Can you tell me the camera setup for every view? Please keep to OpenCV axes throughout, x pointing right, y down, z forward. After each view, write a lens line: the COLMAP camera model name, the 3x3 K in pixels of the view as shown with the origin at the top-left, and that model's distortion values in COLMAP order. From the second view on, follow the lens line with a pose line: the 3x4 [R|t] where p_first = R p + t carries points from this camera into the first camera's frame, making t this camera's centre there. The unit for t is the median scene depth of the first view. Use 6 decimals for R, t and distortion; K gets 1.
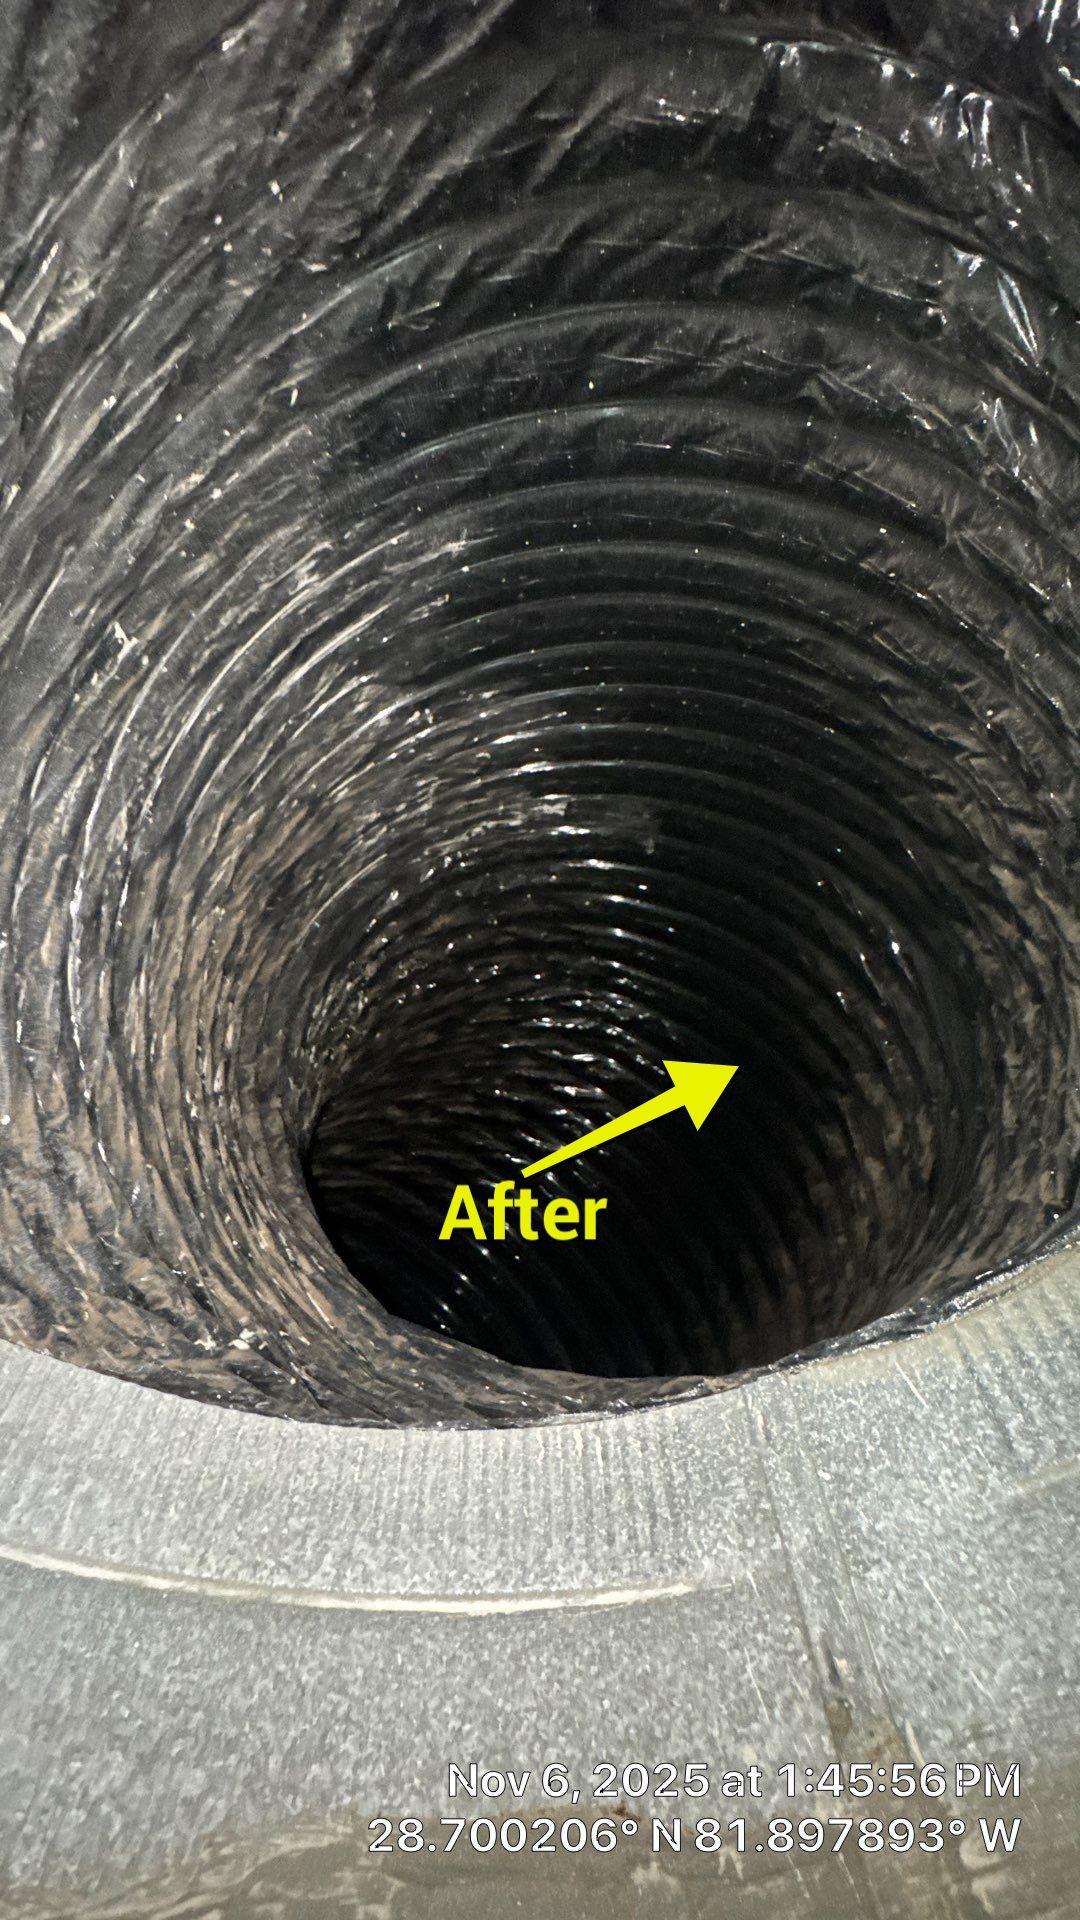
lens RADIAL K [[769.9, 0, 549.9], [0, 769.9, 954.8], [0, 0, 1]] dist [-0.002281, 0.001186]
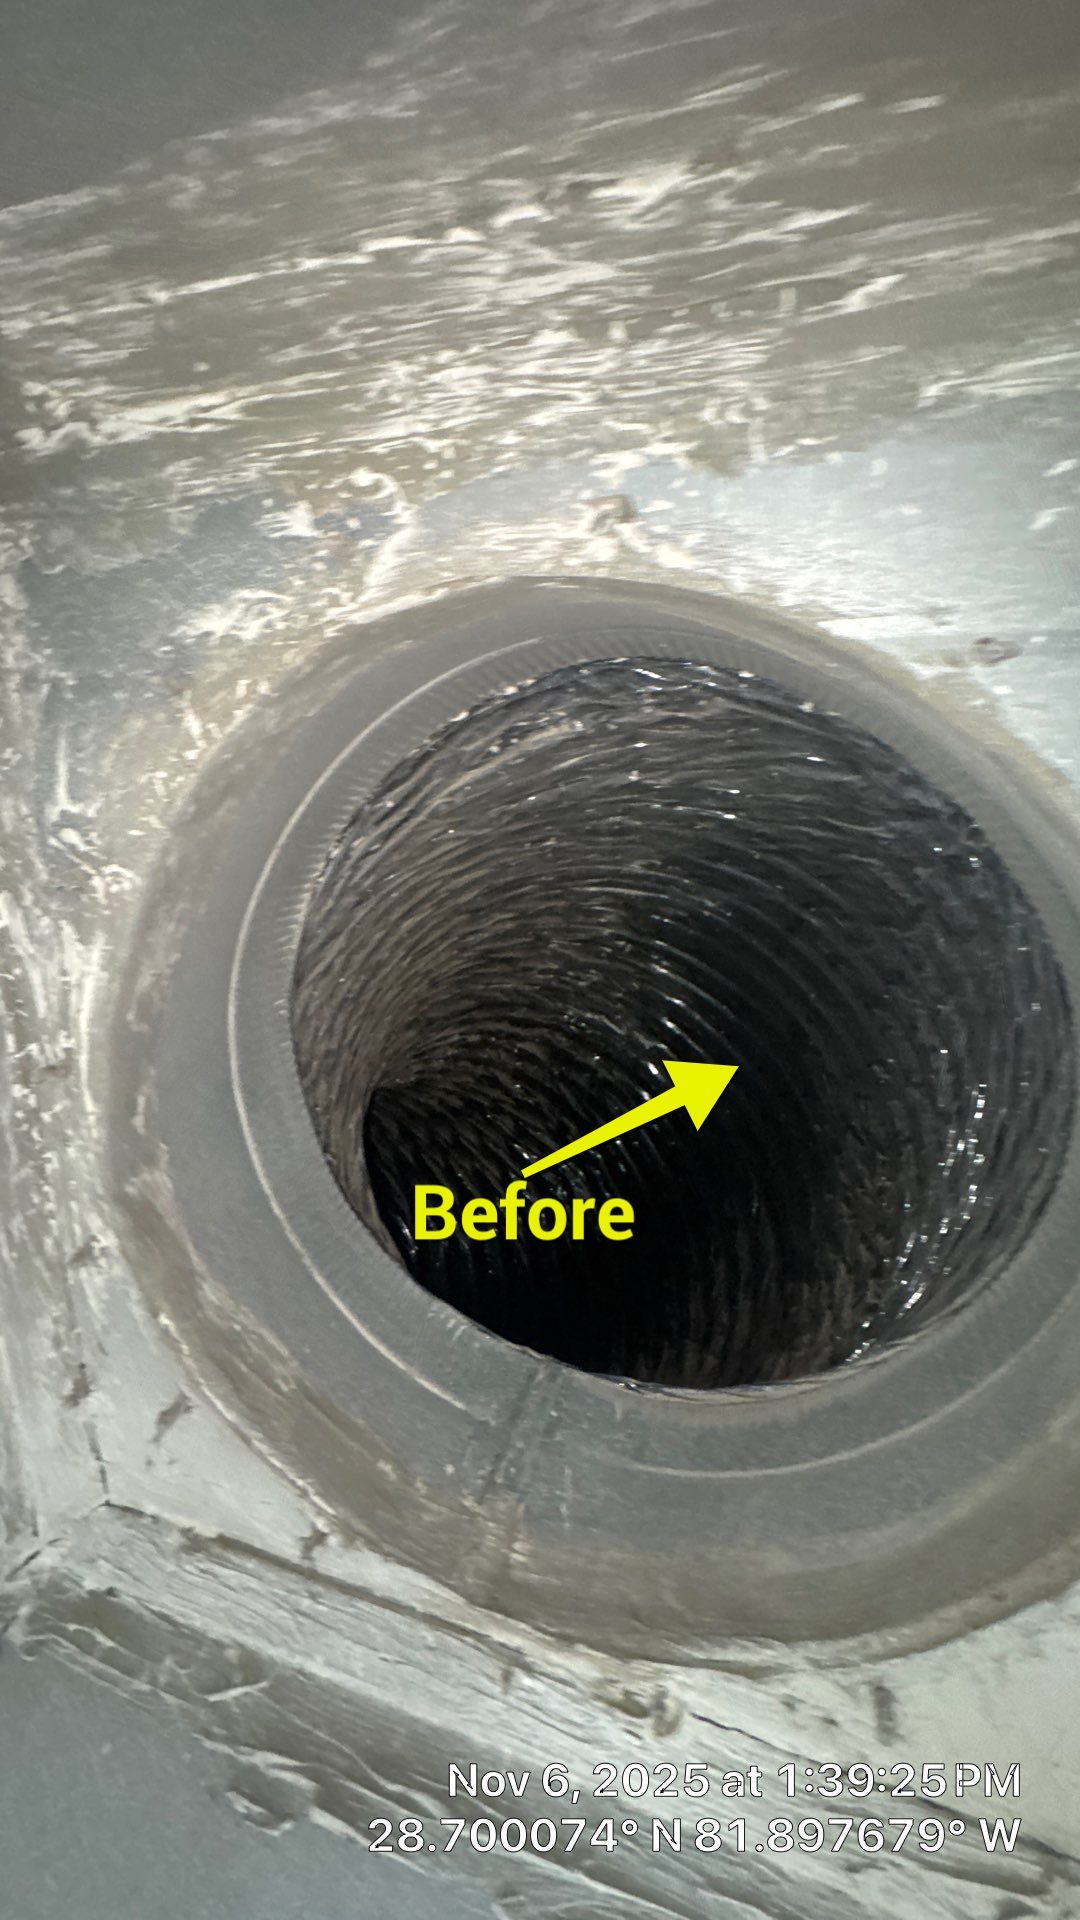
lens RADIAL K [[769.9, 0, 546.2], [0, 769.9, 959.8], [0, 0, 1]] dist [-0.002281, 0.001186]
pose [[0.740347, 0.662998, -0.110998, -0.130736], [-0.670563, 0.716775, -0.191254, 0.175900], [-0.047240, 0.216025, 0.975244, -0.764829]]
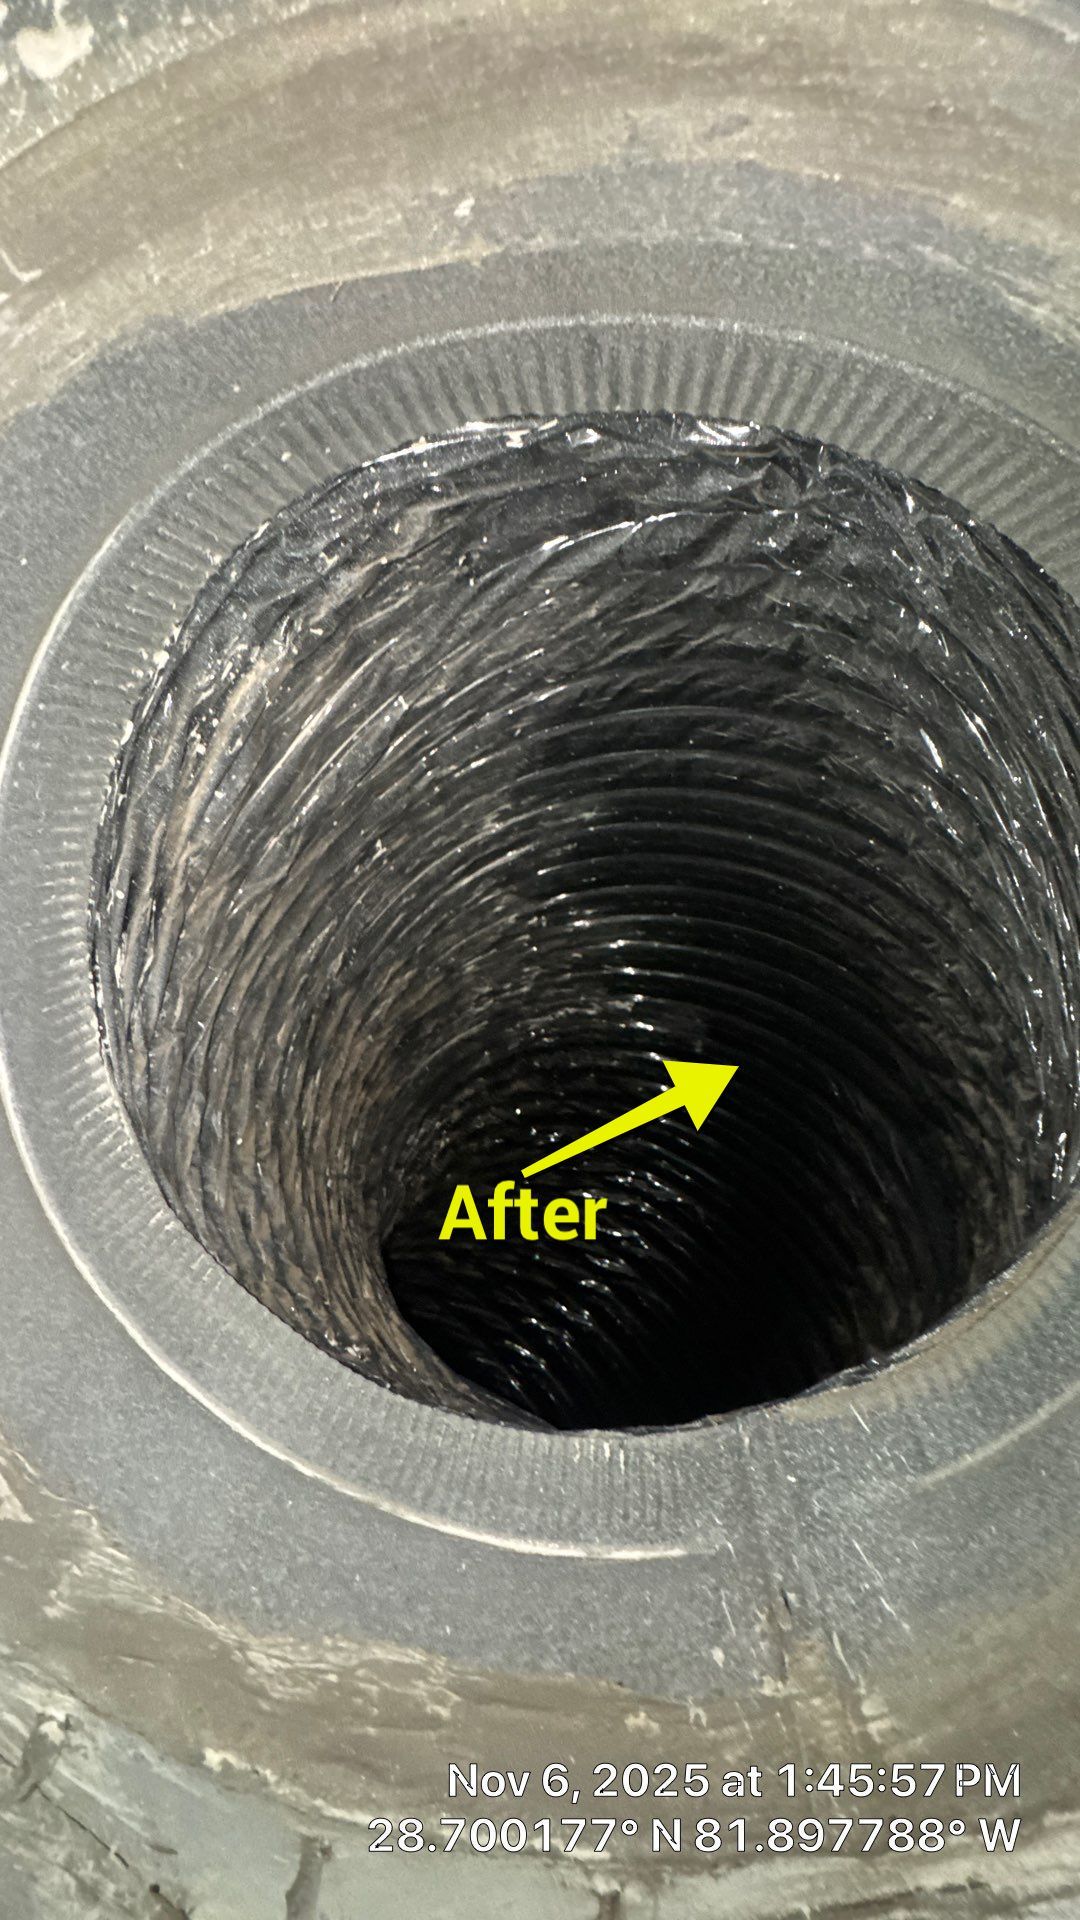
lens RADIAL K [[769.9, 0, 553.3], [0, 769.9, 954.6], [0, 0, 1]] dist [-0.002281, 0.001186]
pose [[0.989263, 0.128867, -0.068933, -0.057504], [-0.143036, 0.950518, -0.275782, 0.164821], [0.029983, 0.282681, 0.958745, -0.398470]]
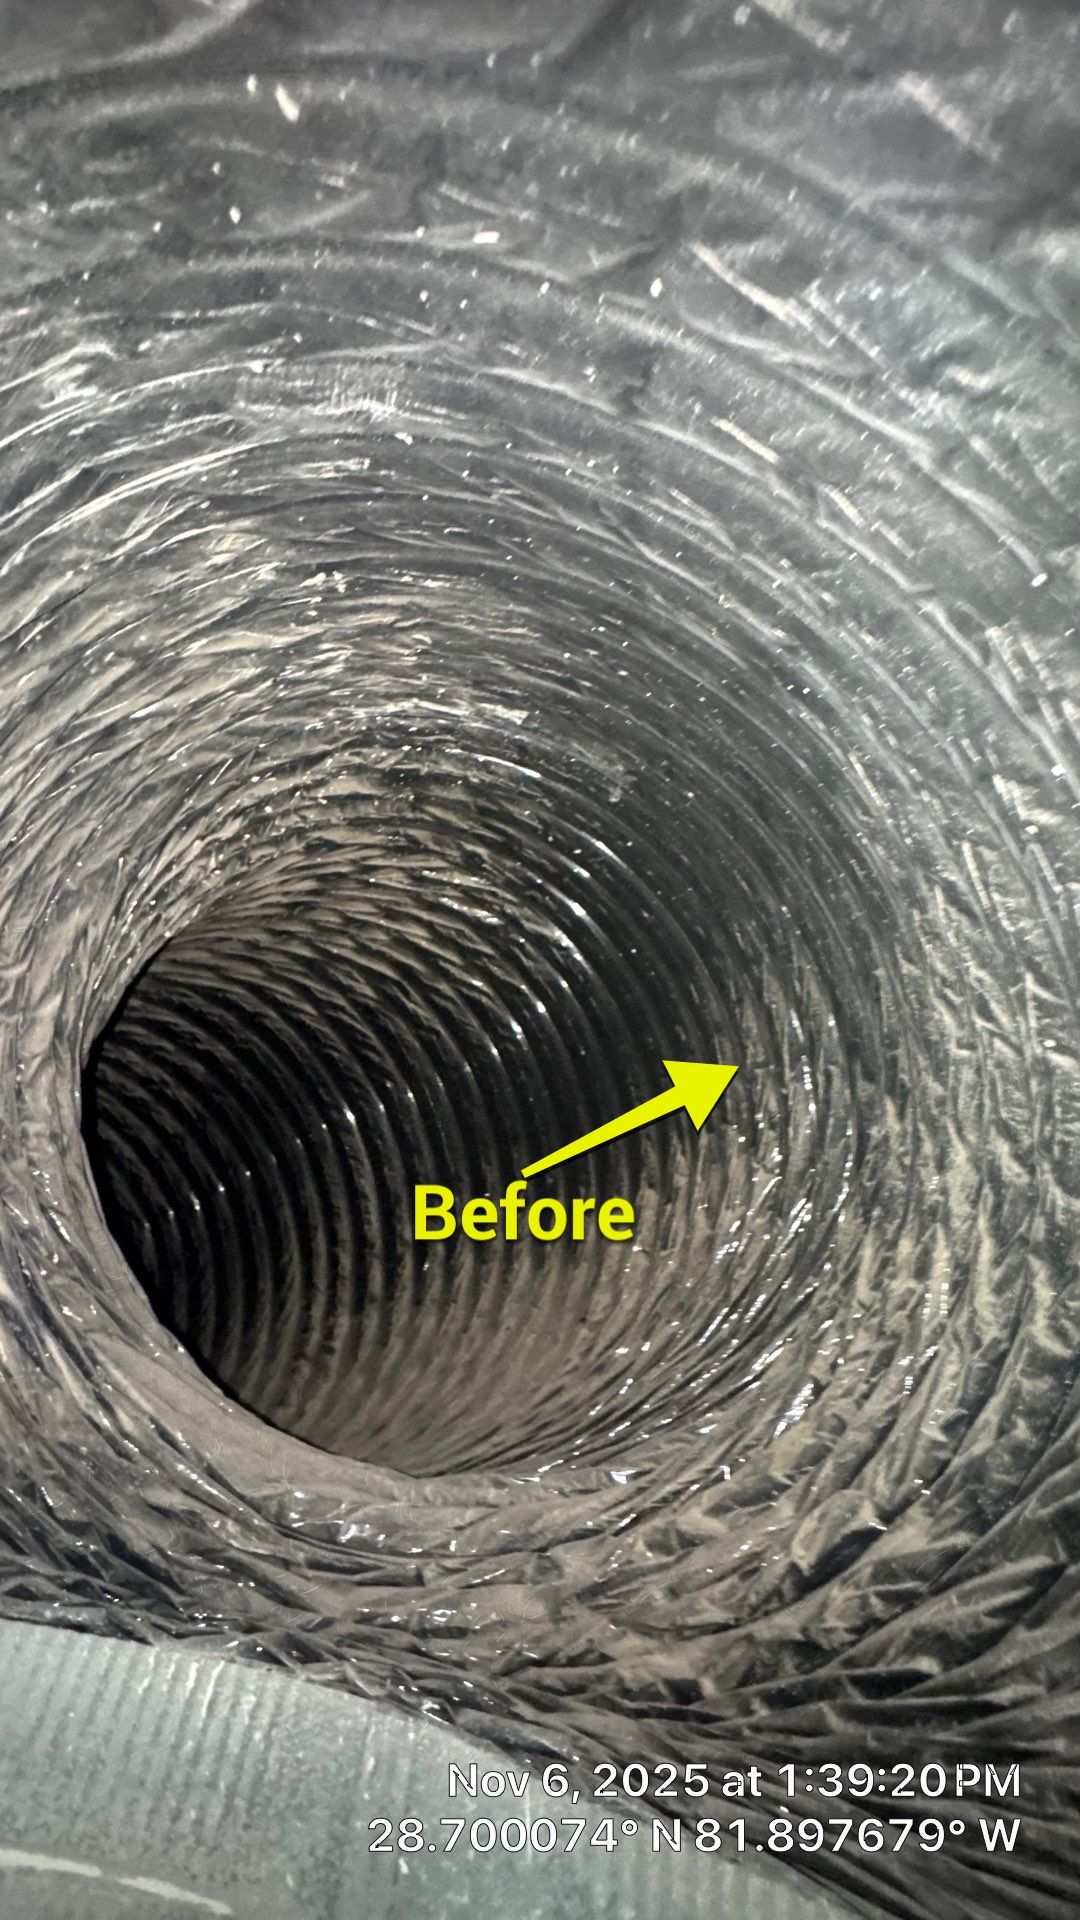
lens RADIAL K [[769.9, 0, 545.4], [0, 769.9, 964.4], [0, 0, 1]] dist [-0.002281, 0.001186]
pose [[0.941679, 0.318265, 0.109305, 0.058807], [-0.335890, 0.869222, 0.362811, -0.466677], [0.020460, -0.378366, 0.925430, 0.387367]]
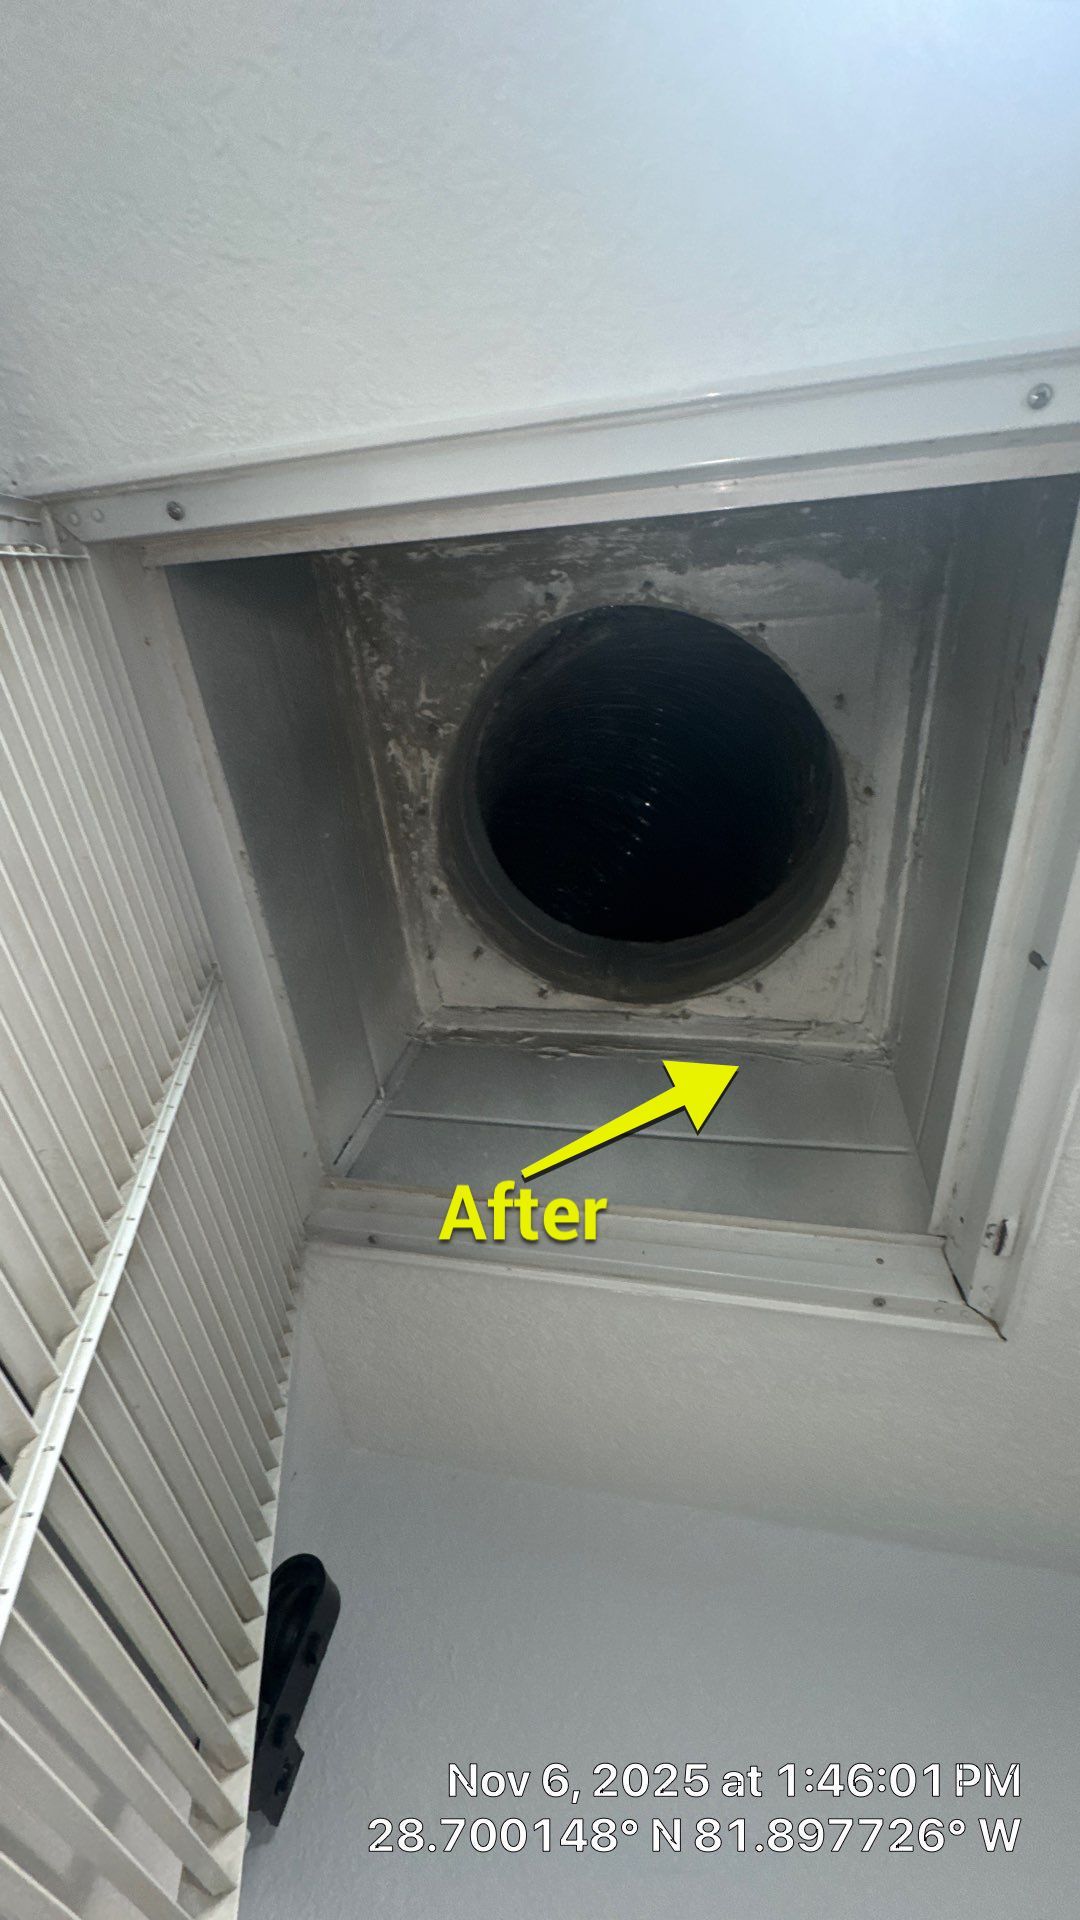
lens RADIAL K [[769.9, 0, 547.3], [0, 769.9, 964.2], [0, 0, 1]] dist [-0.002281, 0.001186]
pose [[0.816746, 0.570616, 0.085578, -0.231053], [-0.569325, 0.821079, -0.041209, 0.807547], [-0.093781, -0.015064, 0.995479, -2.264043]]
